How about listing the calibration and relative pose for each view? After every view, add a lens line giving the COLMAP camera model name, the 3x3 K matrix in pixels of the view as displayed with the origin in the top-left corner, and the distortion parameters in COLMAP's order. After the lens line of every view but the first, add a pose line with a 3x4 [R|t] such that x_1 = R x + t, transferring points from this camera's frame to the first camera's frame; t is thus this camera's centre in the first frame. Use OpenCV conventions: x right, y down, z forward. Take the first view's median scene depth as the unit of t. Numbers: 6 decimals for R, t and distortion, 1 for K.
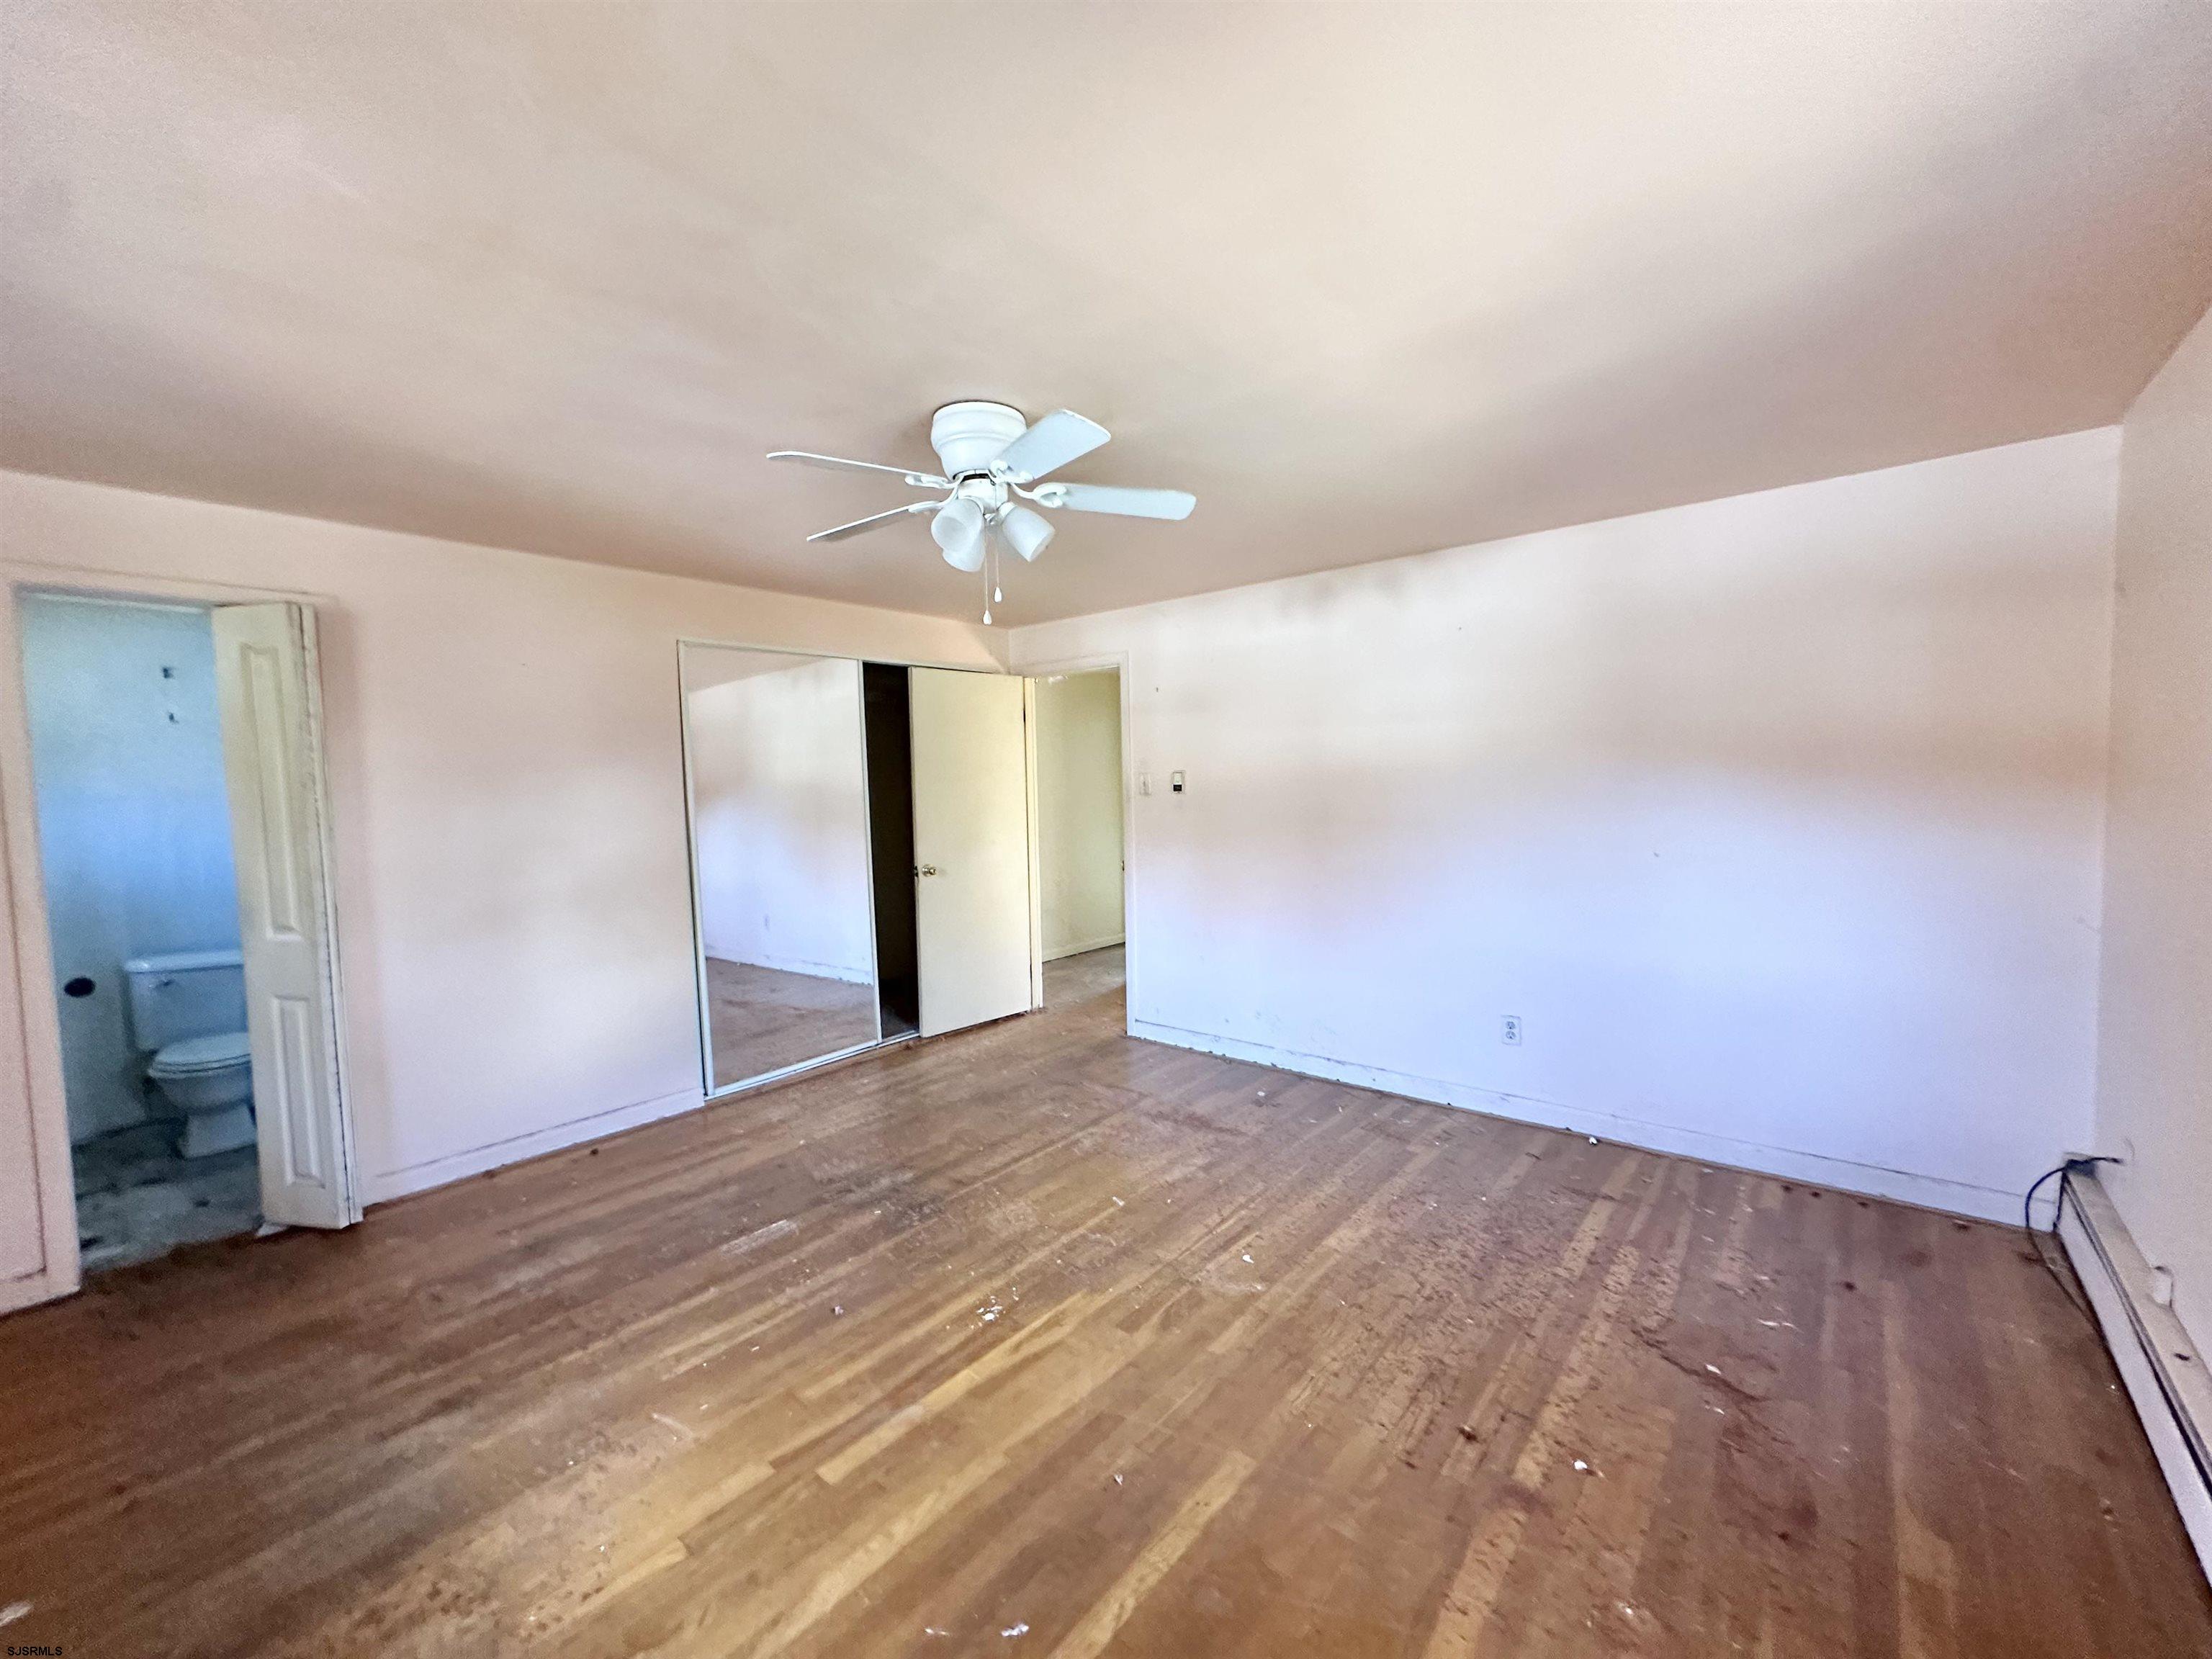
lens RADIAL K [[883.7, 0, 1108.1], [0, 883.7, 830.0], [0, 0, 1]] dist [-0.006178, 0.001299]
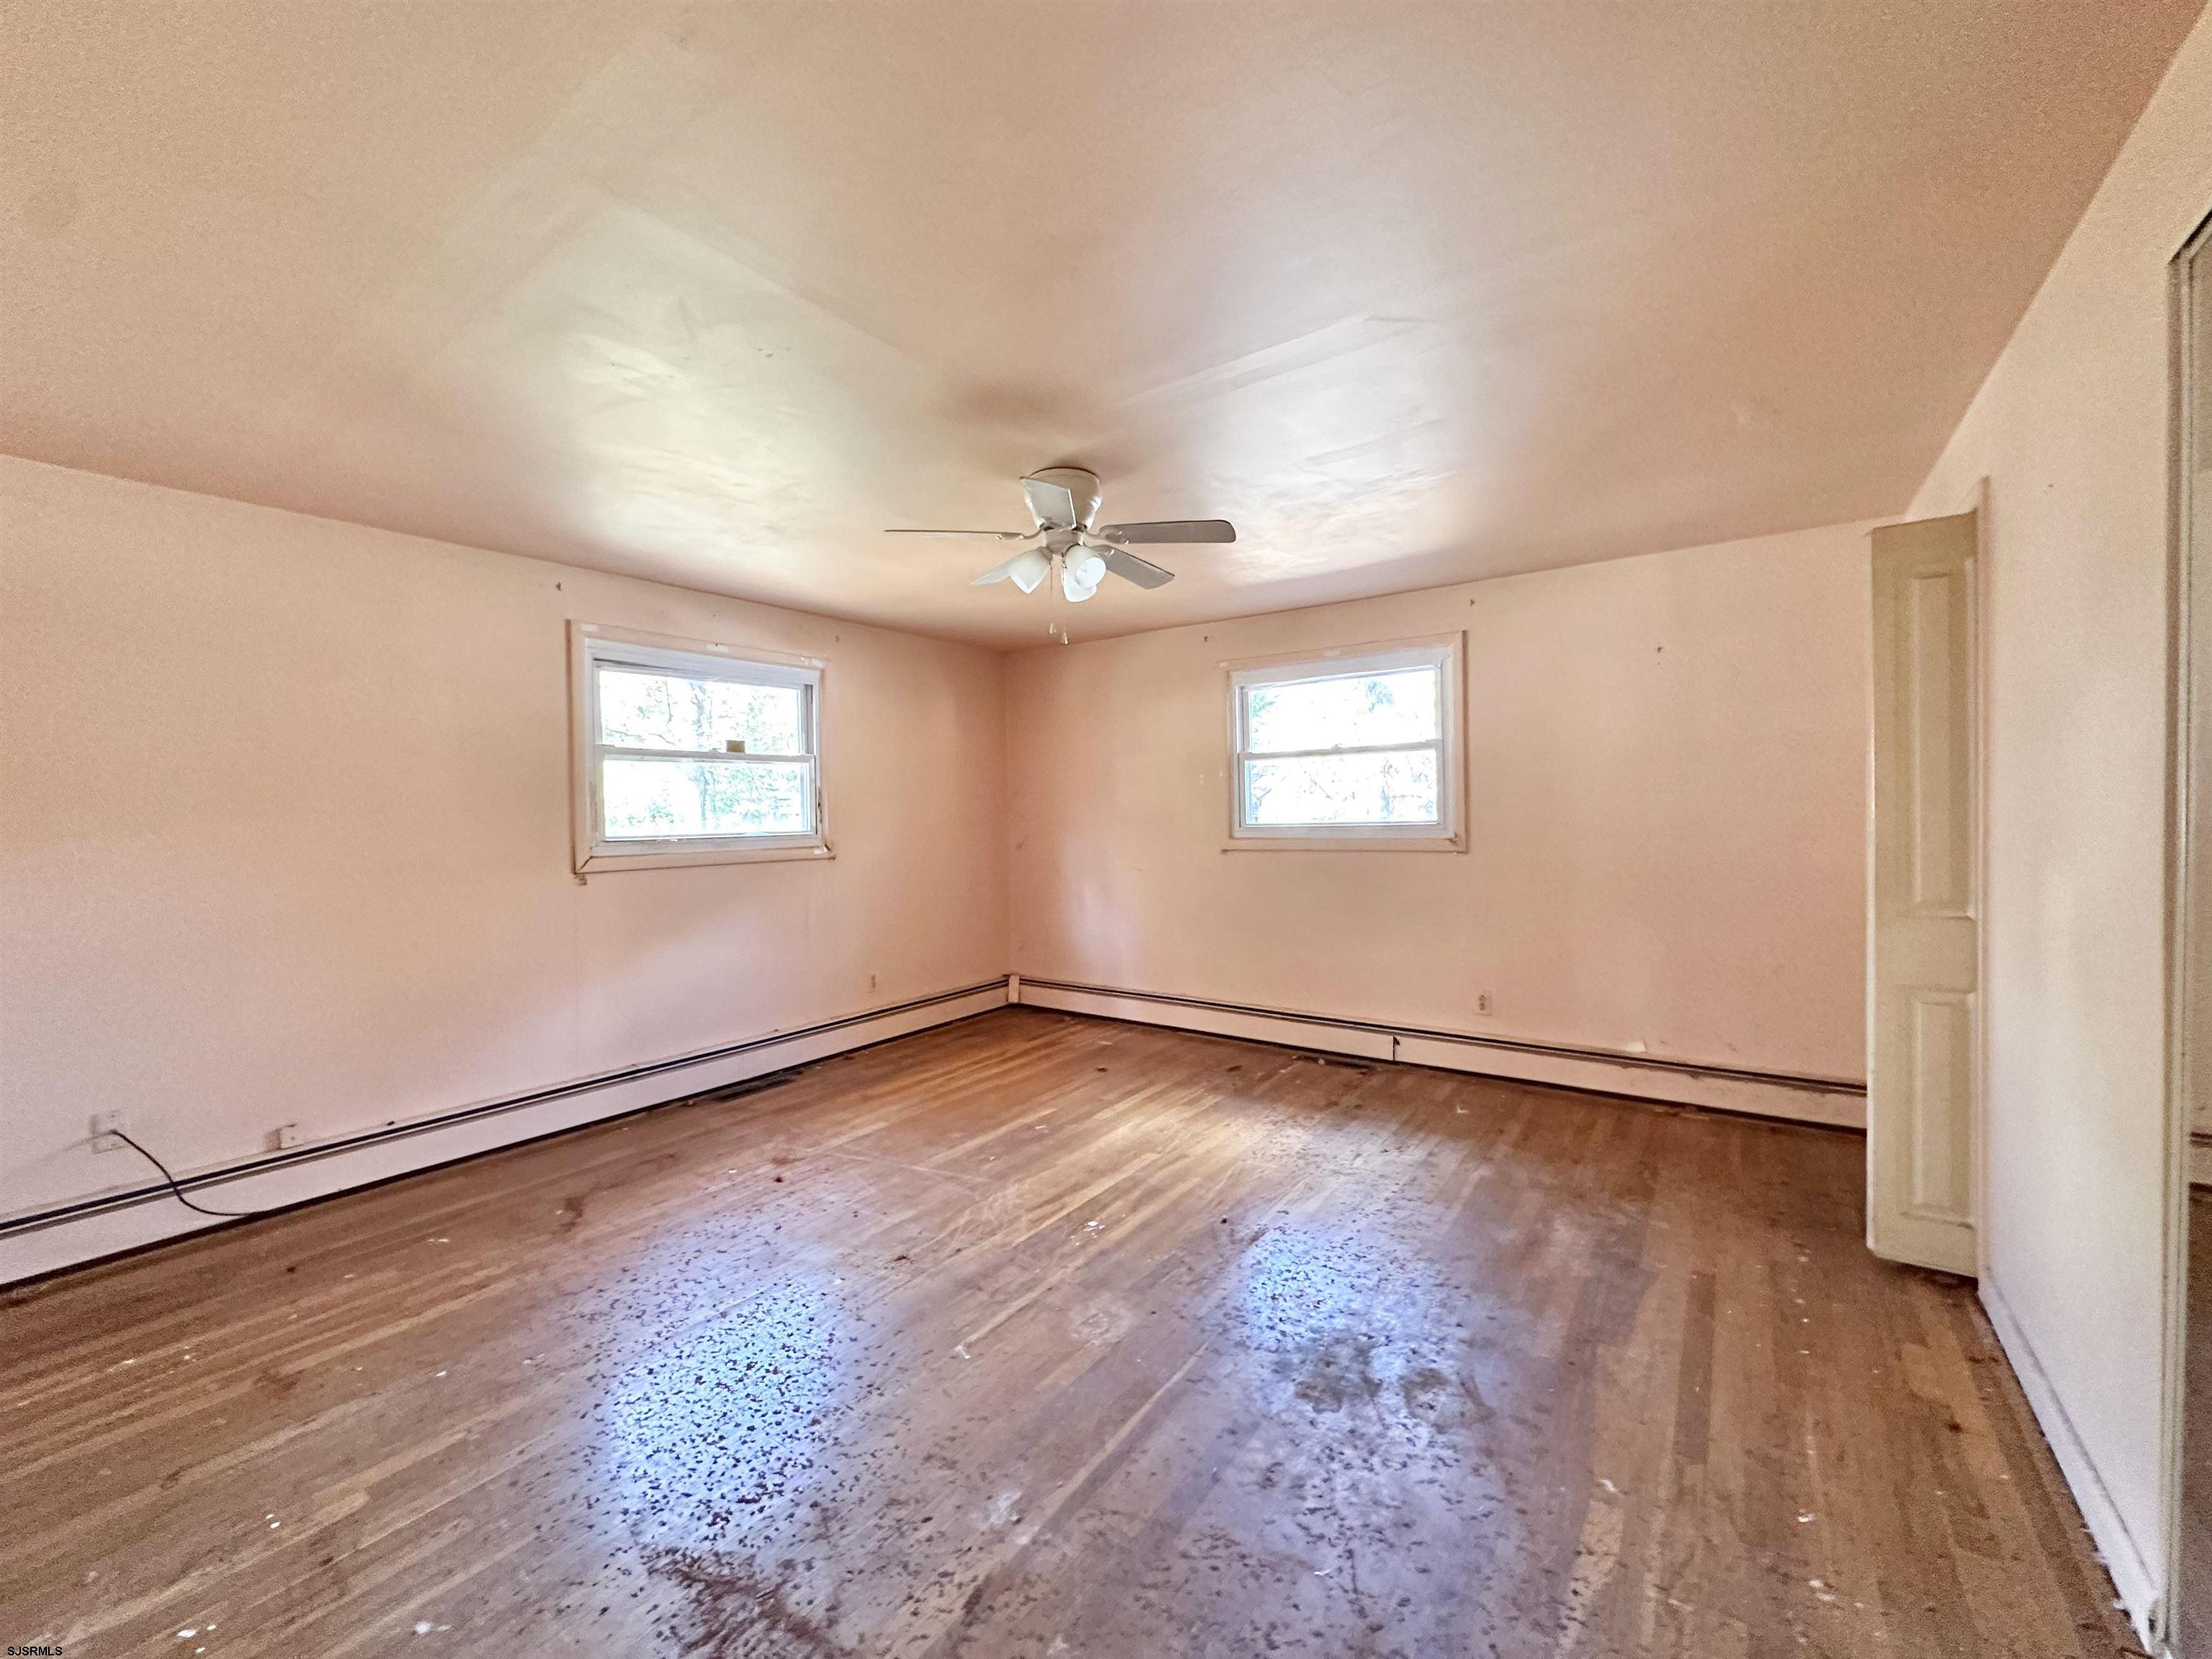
lens RADIAL K [[883.7, 0, 1101.2], [0, 883.7, 829.2], [0, 0, 1]] dist [-0.006178, 0.001299]
pose [[-0.996636, 0.040149, -0.071441, -0.069713], [0.034139, 0.995928, 0.083442, -0.059205], [0.074500, 0.080722, -0.993949, 1.784809]]
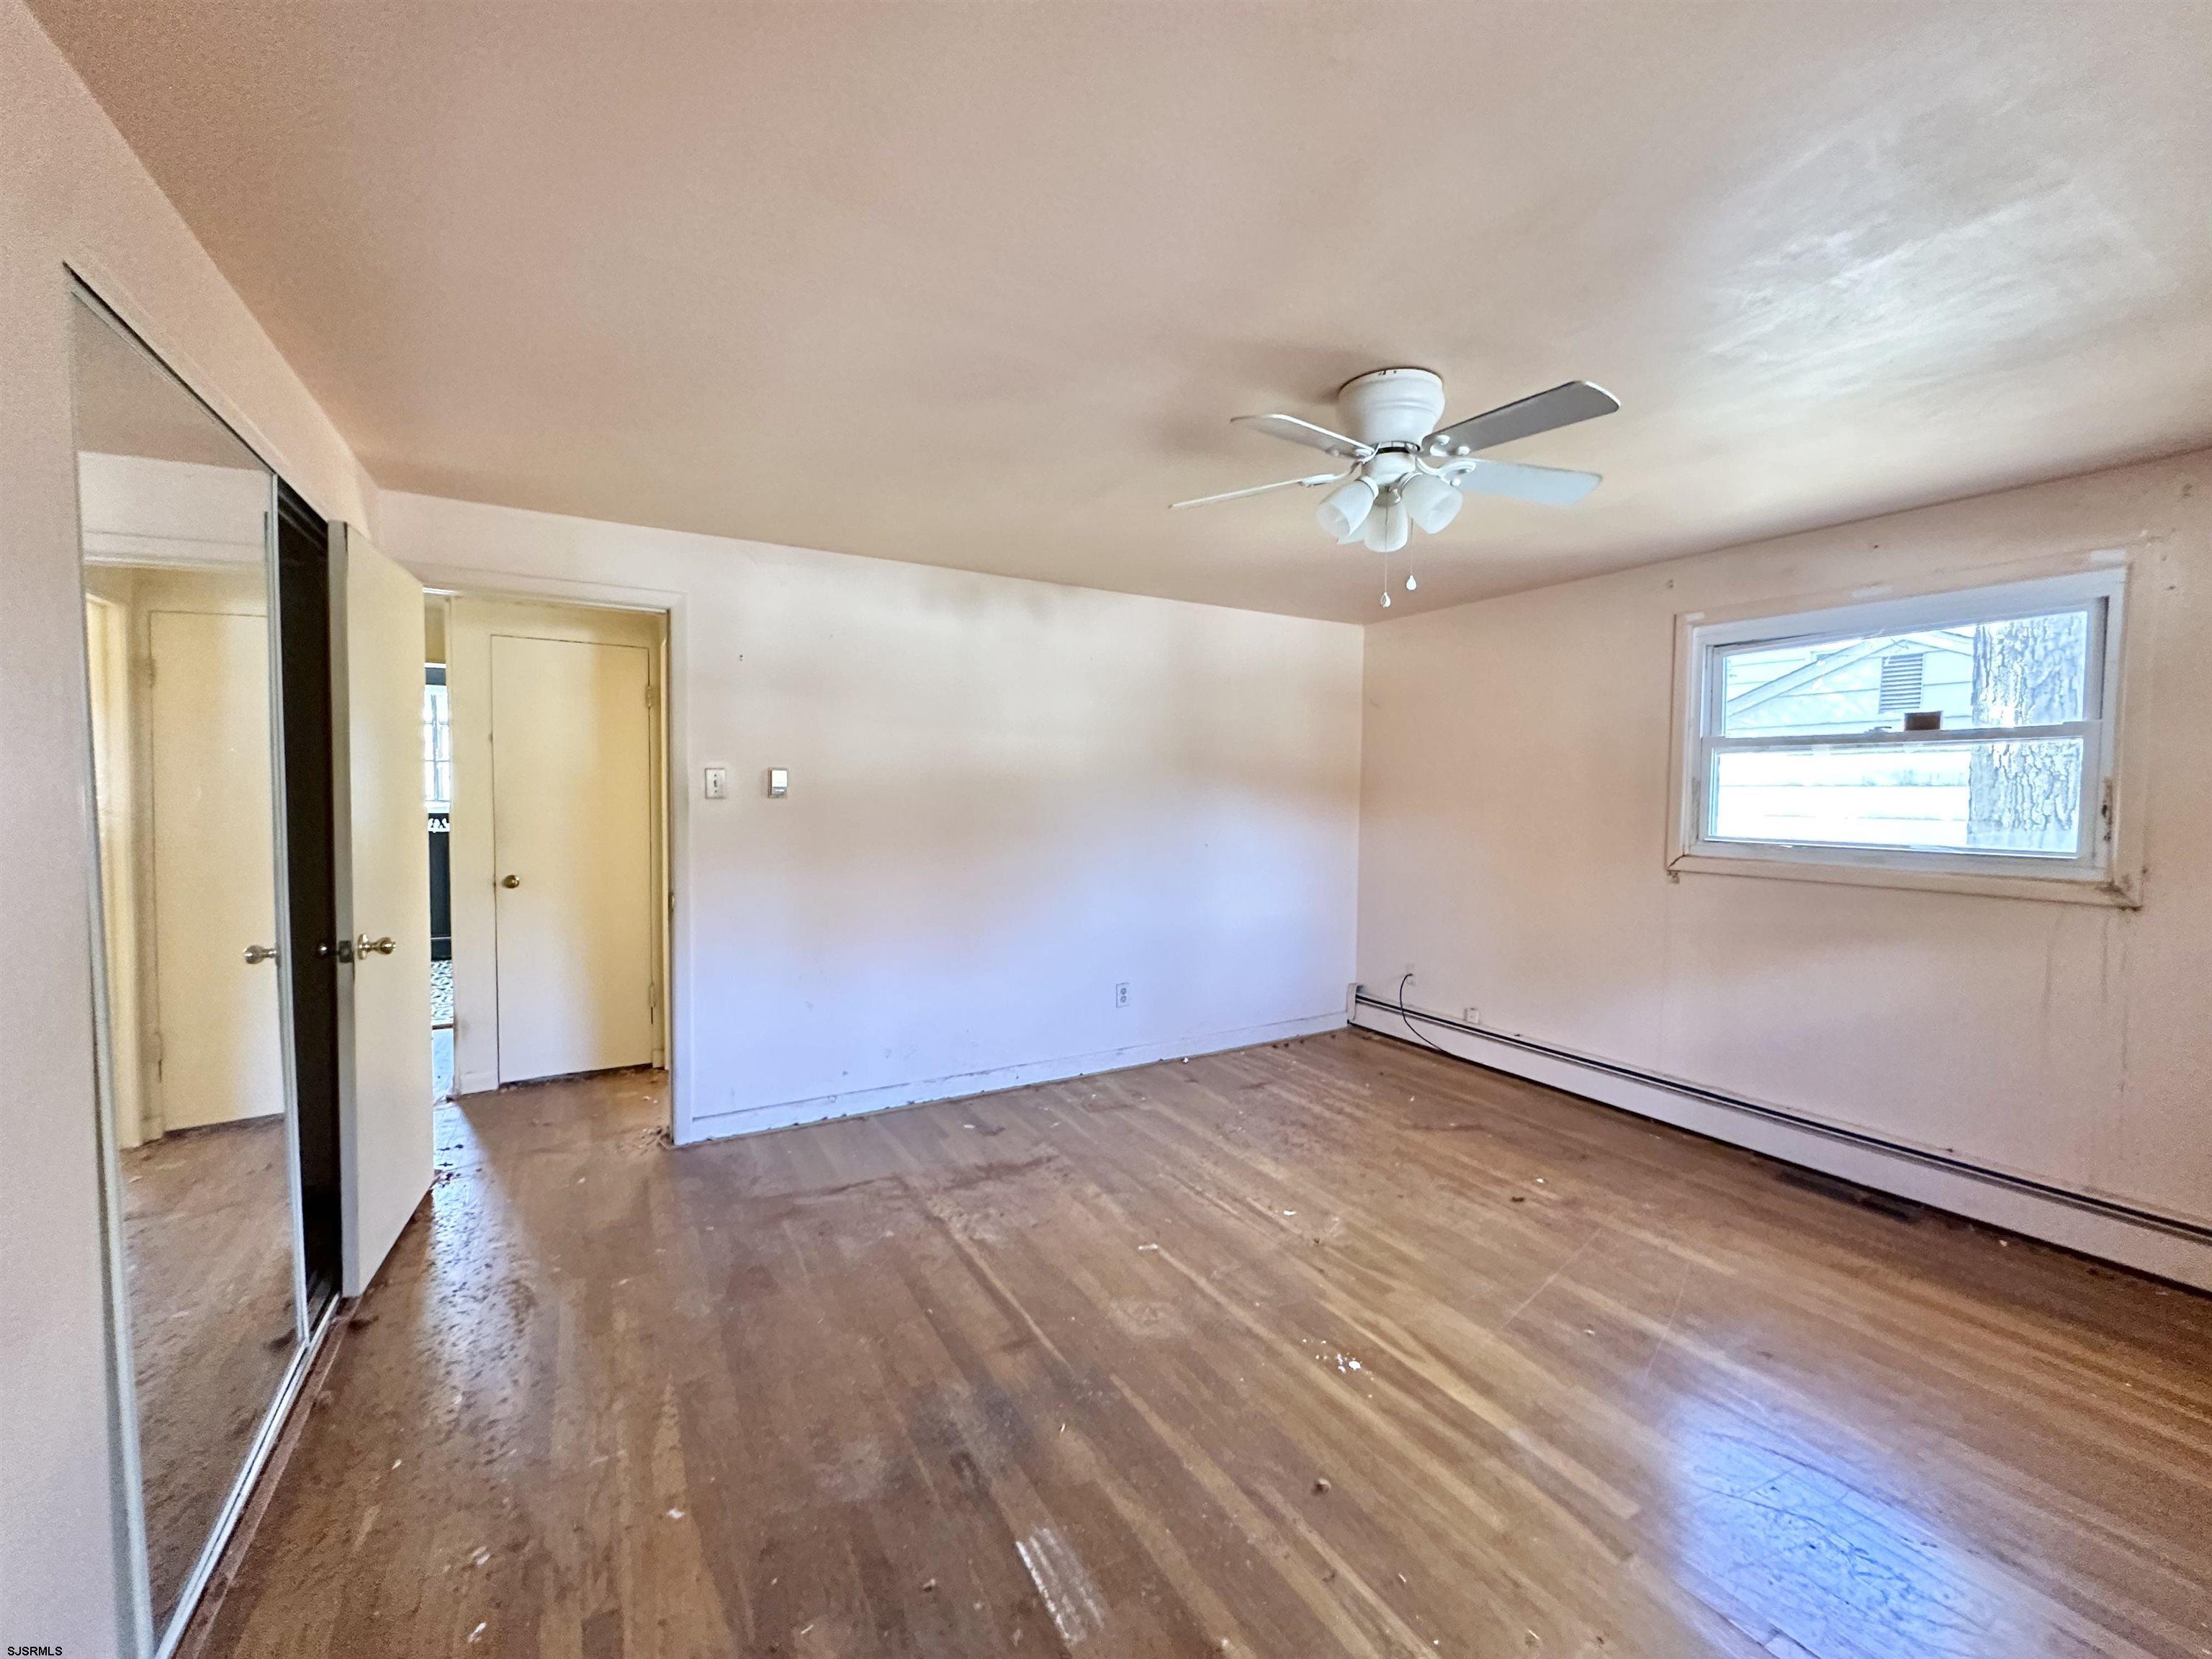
lens RADIAL K [[883.7, 0, 1110.3], [0, 883.7, 826.6], [0, 0, 1]] dist [-0.006178, 0.001299]
pose [[0.336494, -0.012769, 0.941599, -0.889347], [0.039590, 0.999216, -0.000598, -0.006996], [-0.940853, 0.037479, 0.336736, 0.763700]]
